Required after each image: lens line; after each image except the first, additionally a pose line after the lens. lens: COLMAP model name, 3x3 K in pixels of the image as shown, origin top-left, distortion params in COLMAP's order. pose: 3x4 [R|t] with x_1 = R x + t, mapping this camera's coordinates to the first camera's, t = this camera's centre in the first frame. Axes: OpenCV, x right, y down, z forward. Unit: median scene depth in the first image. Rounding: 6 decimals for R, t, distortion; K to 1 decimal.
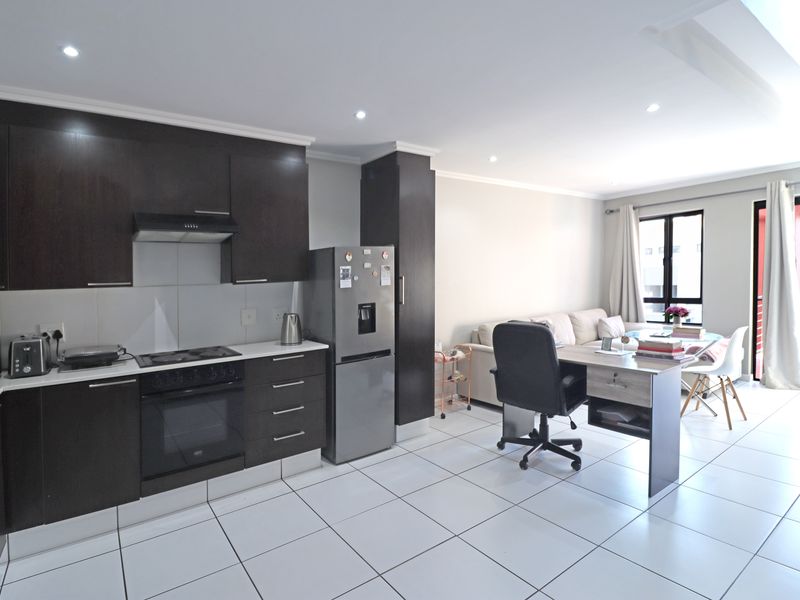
lens RADIAL K [[430.4, 0, 370.1], [0, 430.4, 311.4], [0, 0, 1]] dist [-0.033944, -0.001126]
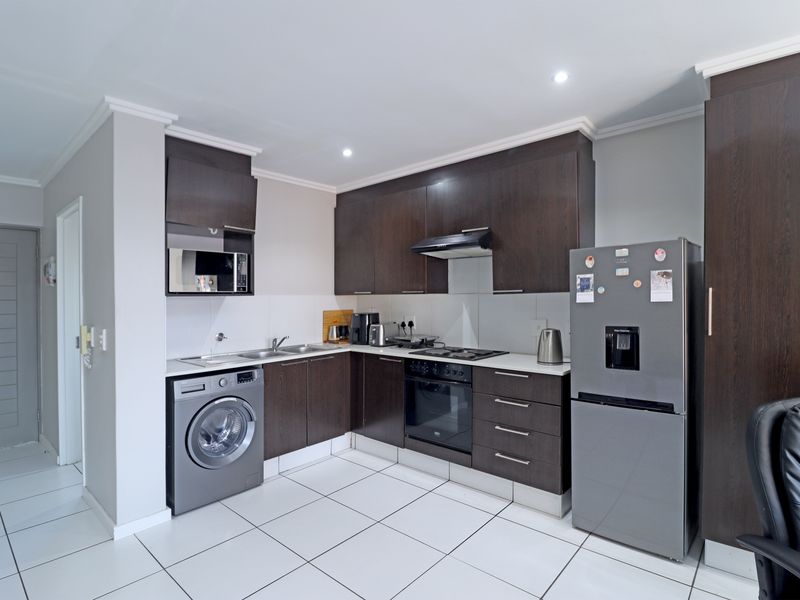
lens RADIAL K [[419.7, 0, 400.0], [0, 419.7, 300.0], [0, 0, 1]] dist [-0.020586, 0.000143]
pose [[0.229115, 0.043581, -0.972423, 0.587526], [-0.064746, 0.997467, 0.029448, -0.059788], [0.971244, 0.056214, 0.231356, 0.506466]]
